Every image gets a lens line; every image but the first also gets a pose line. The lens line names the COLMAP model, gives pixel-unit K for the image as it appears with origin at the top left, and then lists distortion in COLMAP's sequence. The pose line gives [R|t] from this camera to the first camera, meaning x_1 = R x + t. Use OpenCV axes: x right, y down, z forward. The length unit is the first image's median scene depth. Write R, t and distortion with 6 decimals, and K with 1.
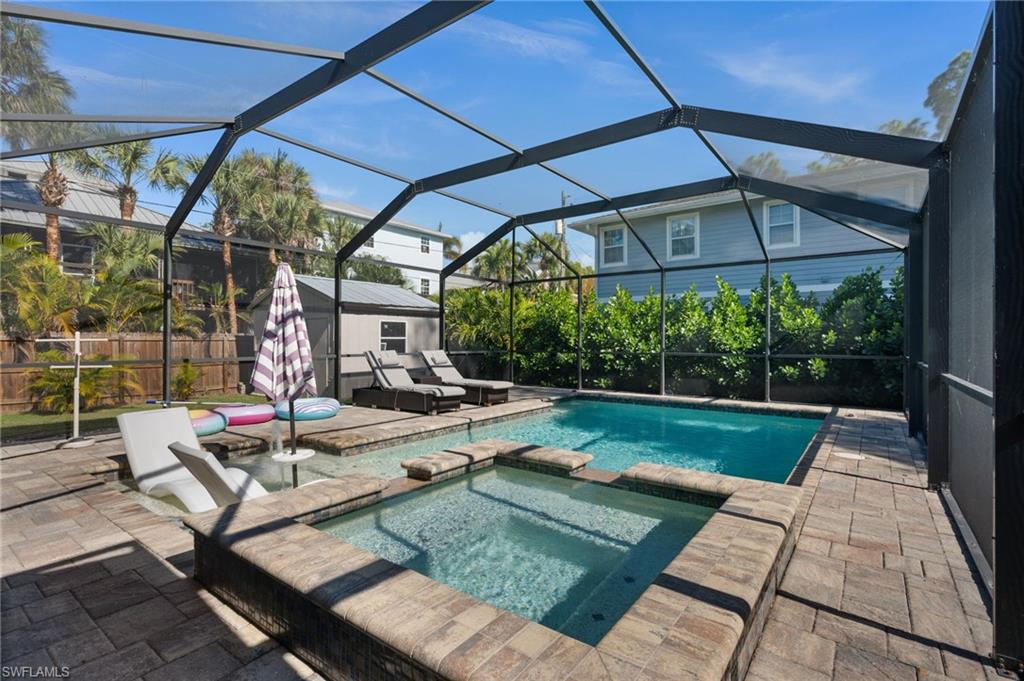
lens RADIAL K [[464.5, 0, 512.0], [0, 464.5, 340.5], [0, 0, 1]] dist [-0.004795, -0.000405]
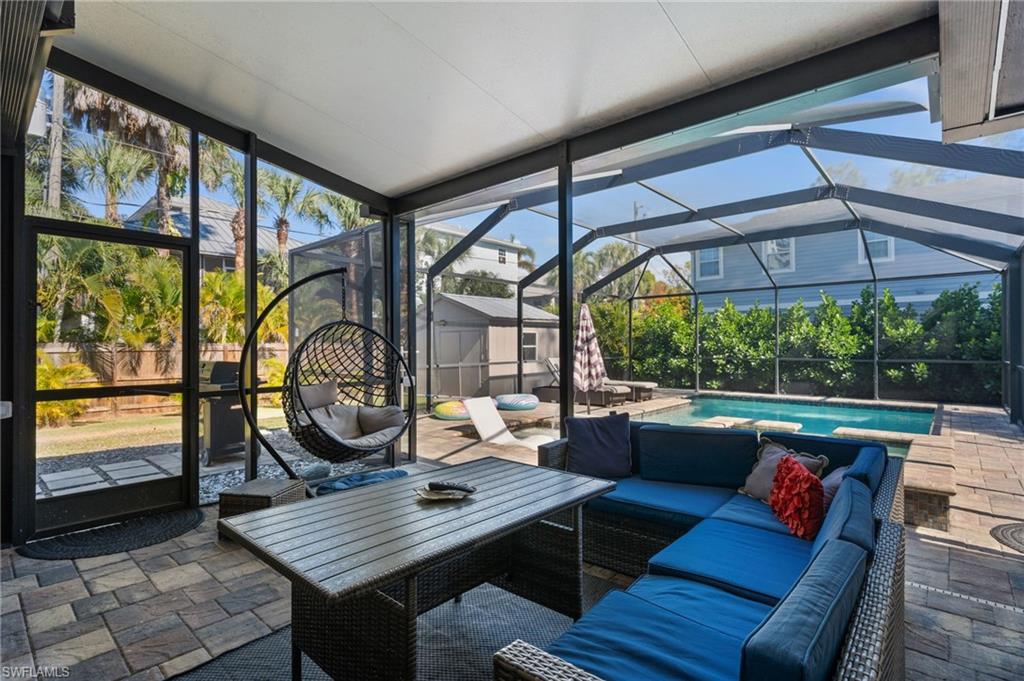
lens RADIAL K [[508.3, 0, 474.5], [0, 508.3, 339.5], [0, 0, 1]] dist [-0.006717, 0.000392]
pose [[0.996061, -0.006802, -0.088412, -0.327668], [0.006084, 0.999946, -0.008384, -0.015176], [0.088464, 0.007813, 0.996049, -0.347166]]
